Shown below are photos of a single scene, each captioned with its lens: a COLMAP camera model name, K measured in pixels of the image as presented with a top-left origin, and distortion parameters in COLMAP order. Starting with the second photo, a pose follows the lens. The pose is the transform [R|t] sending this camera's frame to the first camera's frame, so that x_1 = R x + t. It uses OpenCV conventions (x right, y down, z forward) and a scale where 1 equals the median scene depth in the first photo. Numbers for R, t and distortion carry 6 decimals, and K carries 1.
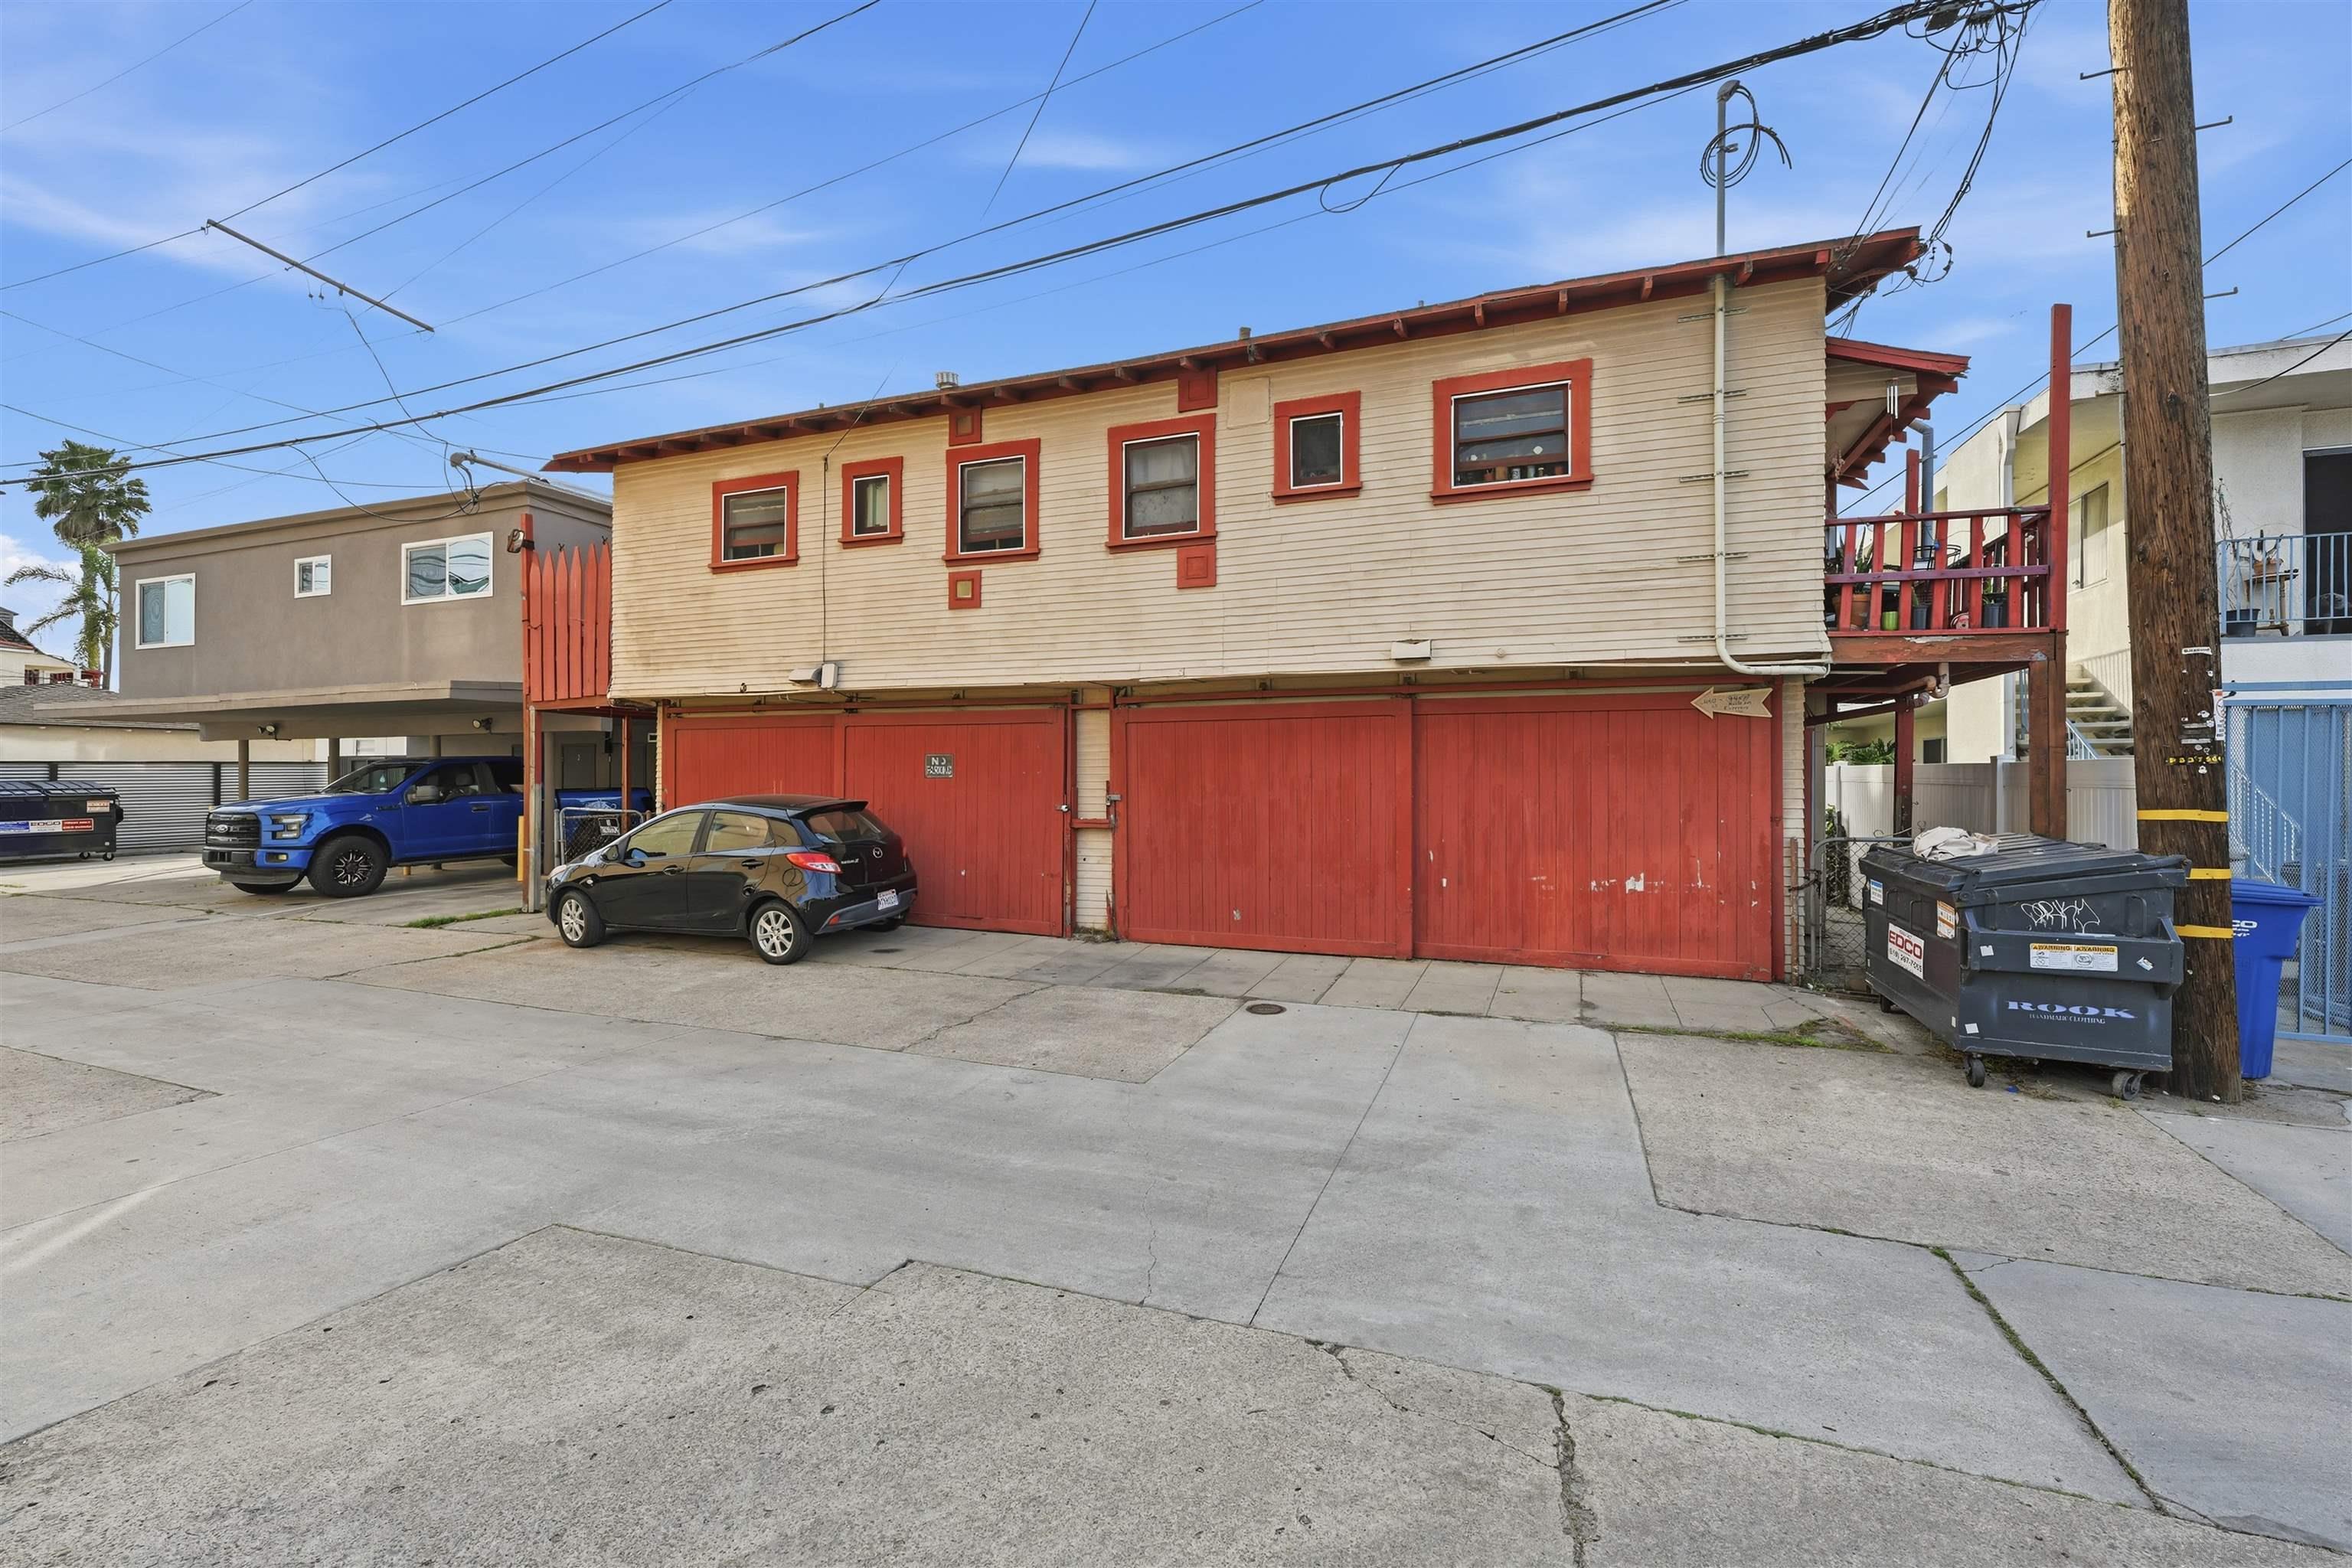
lens RADIAL K [[967.6, 0, 1171.0], [0, 967.6, 774.0], [0, 0, 1]] dist [-0.000571, 0.000035]
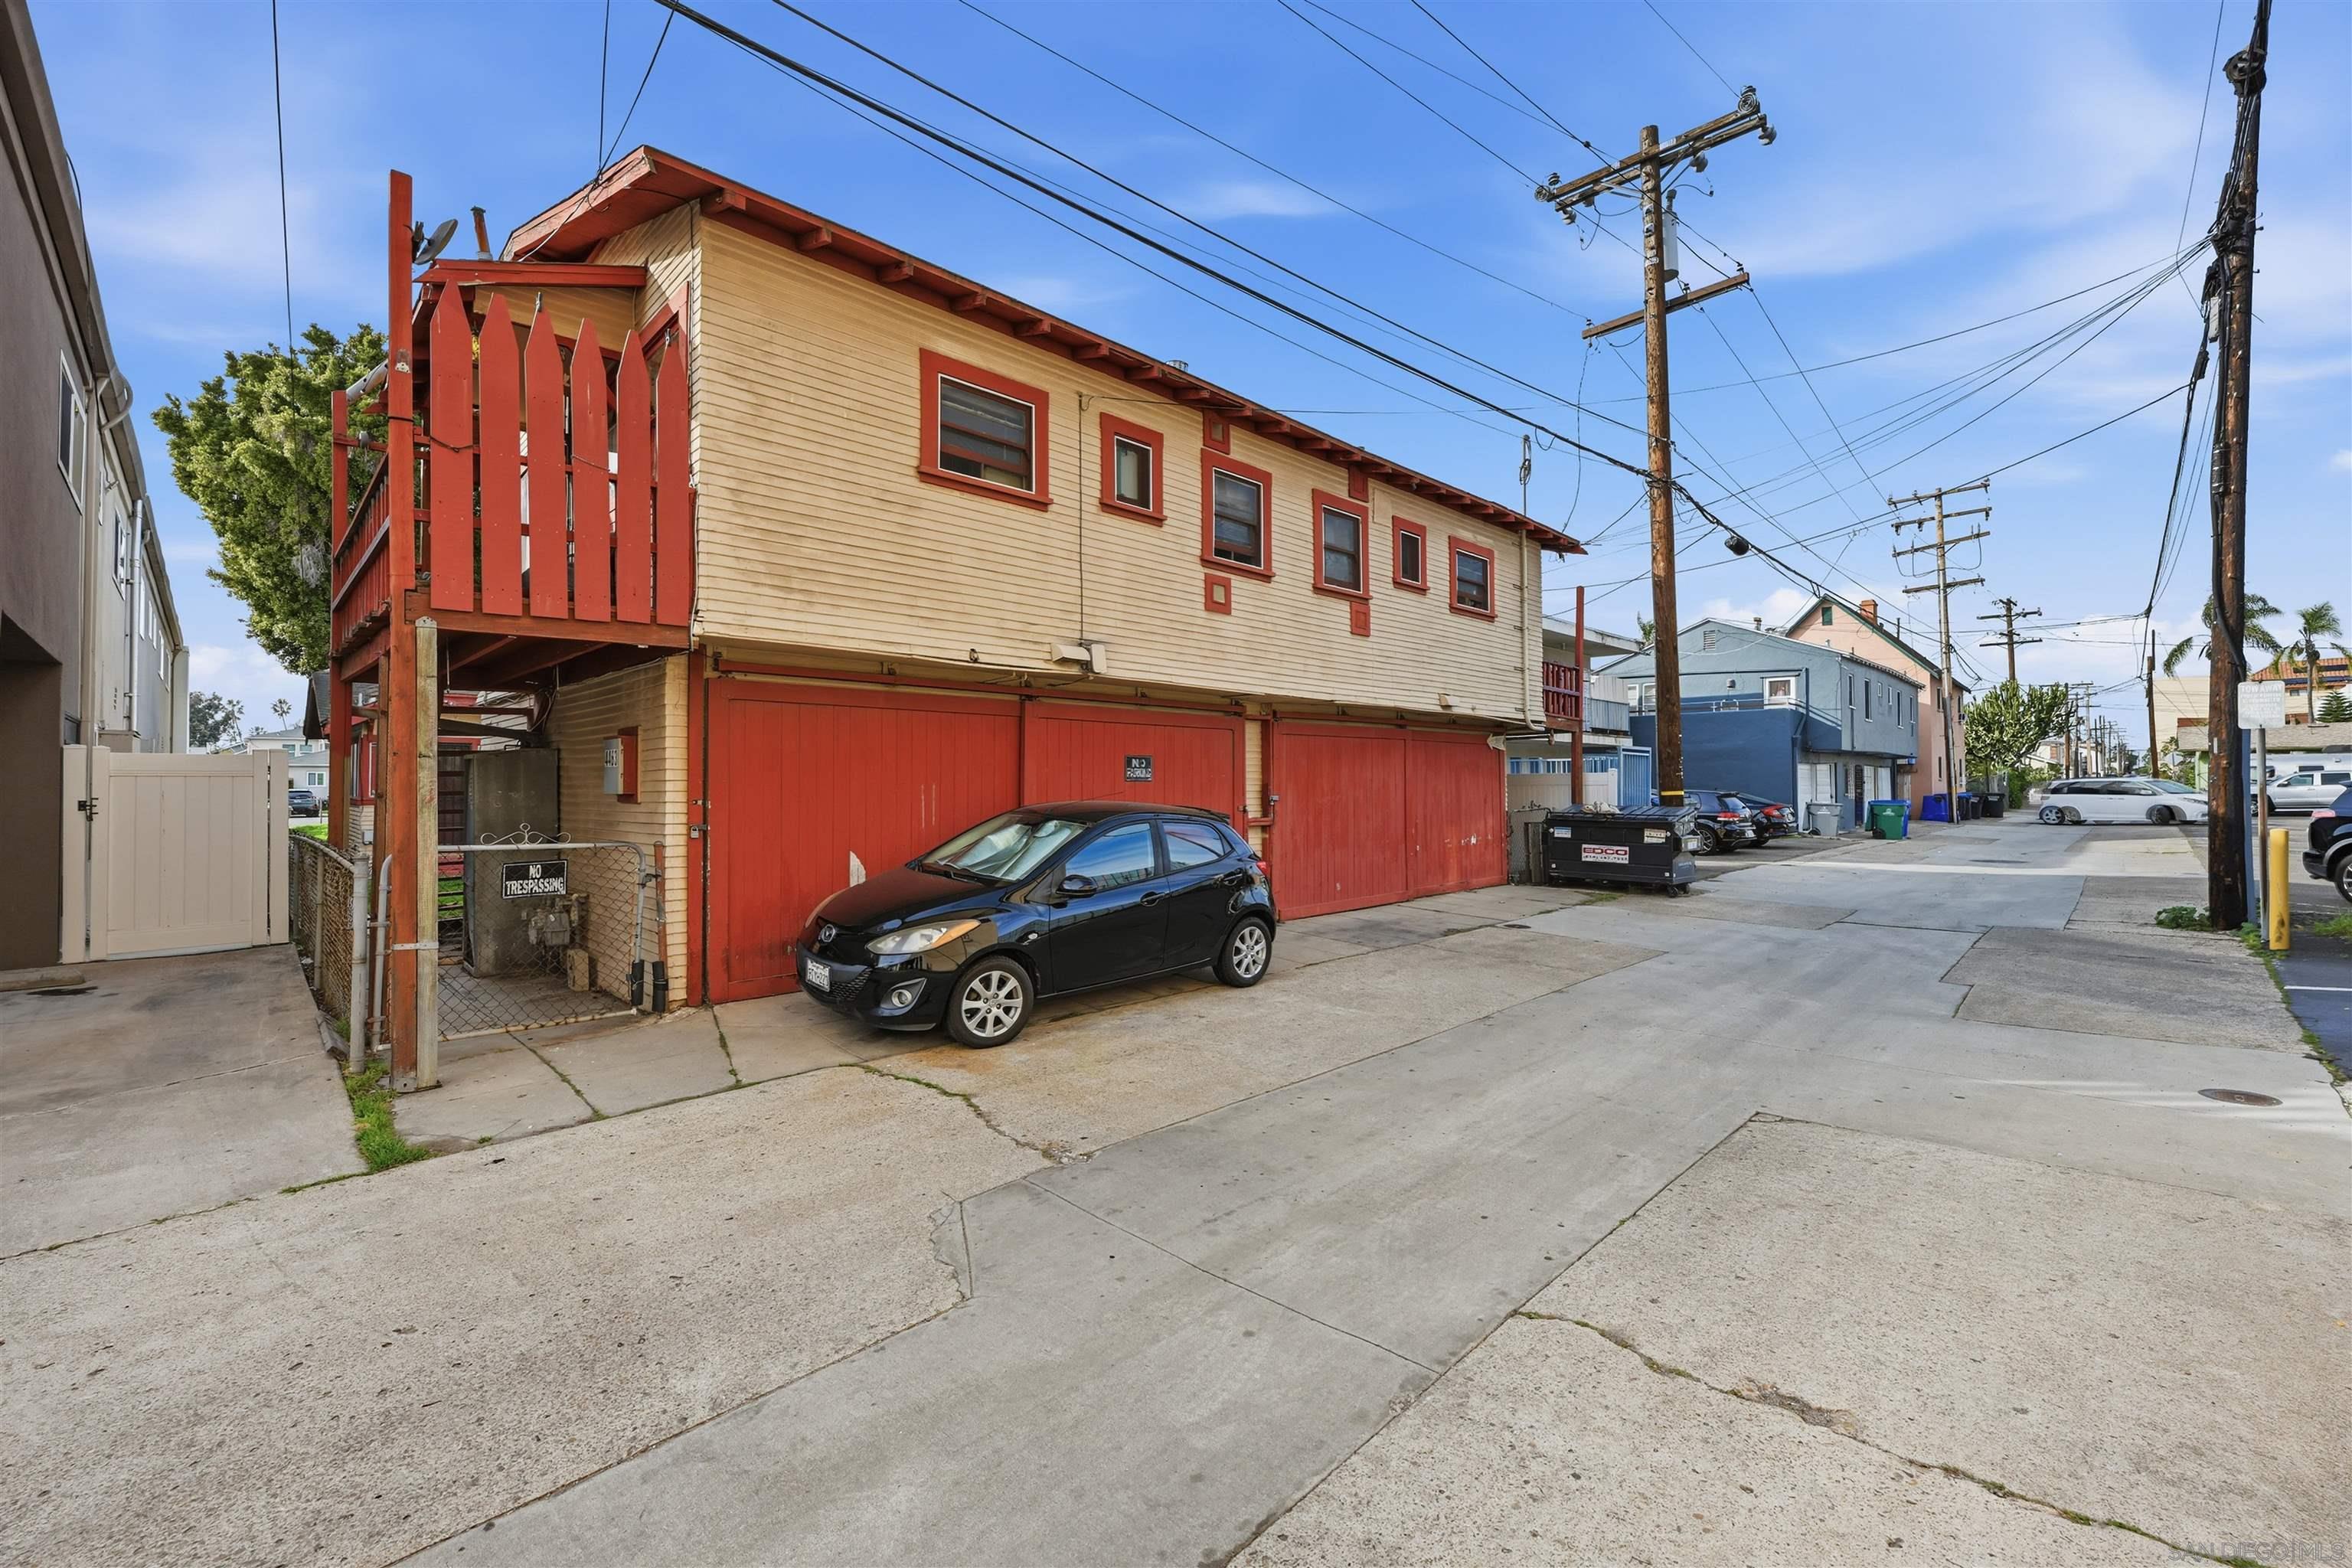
lens RADIAL K [[967.6, 0, 1171.0], [0, 967.6, 774.0], [0, 0, 1]] dist [-0.000571, 0.000035]
pose [[0.409446, 0.010784, 0.912271, -1.155079], [0.004745, 0.999891, -0.013949, 0.010783], [-0.912322, 0.010040, 0.409350, 0.636684]]
